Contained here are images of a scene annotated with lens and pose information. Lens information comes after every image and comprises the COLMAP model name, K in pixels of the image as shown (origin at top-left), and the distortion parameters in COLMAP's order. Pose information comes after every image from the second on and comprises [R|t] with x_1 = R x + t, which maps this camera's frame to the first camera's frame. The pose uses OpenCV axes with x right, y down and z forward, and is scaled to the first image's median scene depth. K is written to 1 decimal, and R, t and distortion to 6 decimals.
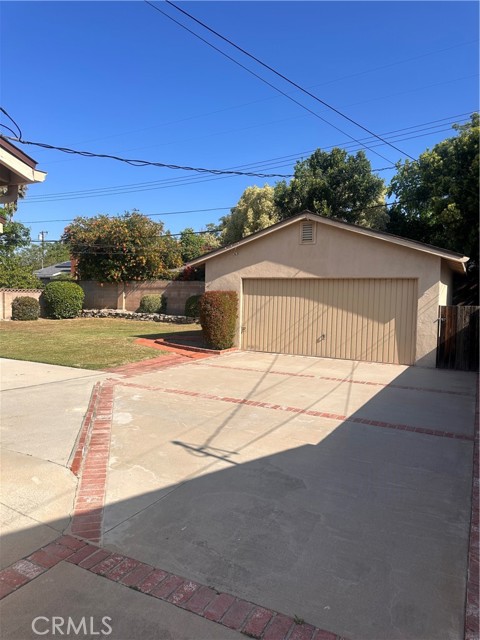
lens RADIAL K [[446.2, 0, 237.8], [0, 446.2, 327.1], [0, 0, 1]] dist [0.098793, -0.132910]
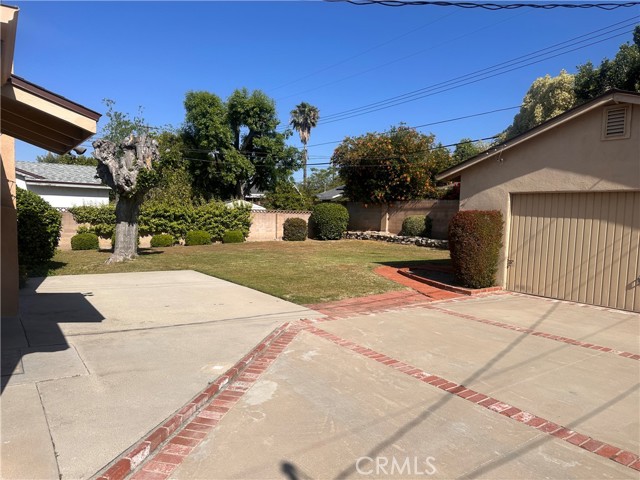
lens RADIAL K [[446.2, 0, 316.3], [0, 446.2, 247.5], [0, 0, 1]] dist [0.098793, -0.132910]
pose [[0.895125, 0.033744, -0.444537, 0.048034], [-0.034319, 0.999388, 0.006758, -0.011659], [0.444493, 0.009207, 0.895735, 0.154640]]
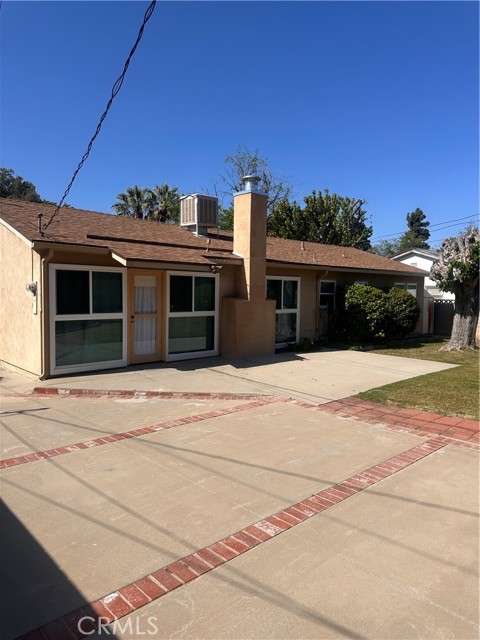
lens RADIAL K [[445.3, 0, 240.0], [0, 445.3, 320.0], [0, 0, 1]] dist [0.140418, -0.230567]
pose [[-0.321983, 0.026354, -0.946378, 0.307697], [-0.085610, 0.994707, 0.056827, -0.043473], [0.942867, 0.099317, -0.318023, 0.627740]]
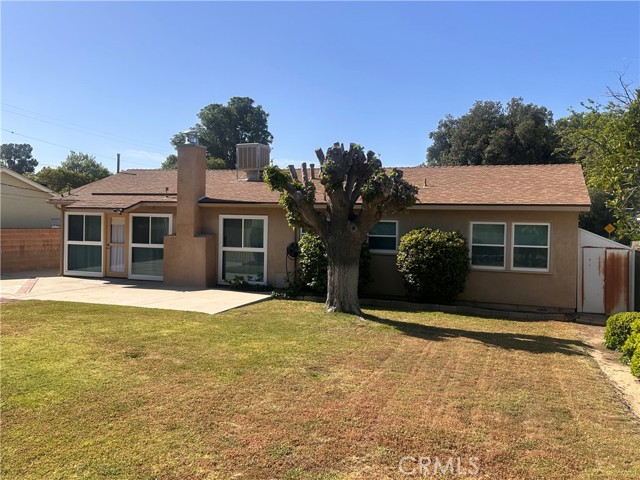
lens RADIAL K [[570.5, 0, 315.9], [0, 570.5, 238.2], [0, 0, 1]] dist [0.162635, -0.290063]
pose [[-0.988617, -0.046454, -0.143100, -0.528029], [-0.059439, 0.994359, 0.087843, -0.150205], [0.138212, 0.095349, -0.985802, 1.582294]]
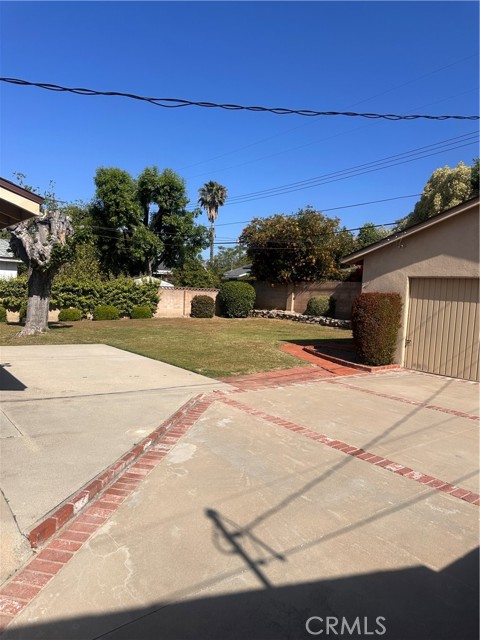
lens RADIAL K [[445.3, 0, 240.0], [0, 445.3, 320.0], [0, 0, 1]] dist [0.140418, -0.230567]
pose [[0.912851, 0.047220, -0.405552, 0.053137], [-0.055016, 0.998457, -0.007582, -0.009825], [0.404568, 0.029233, 0.914040, 0.123125]]
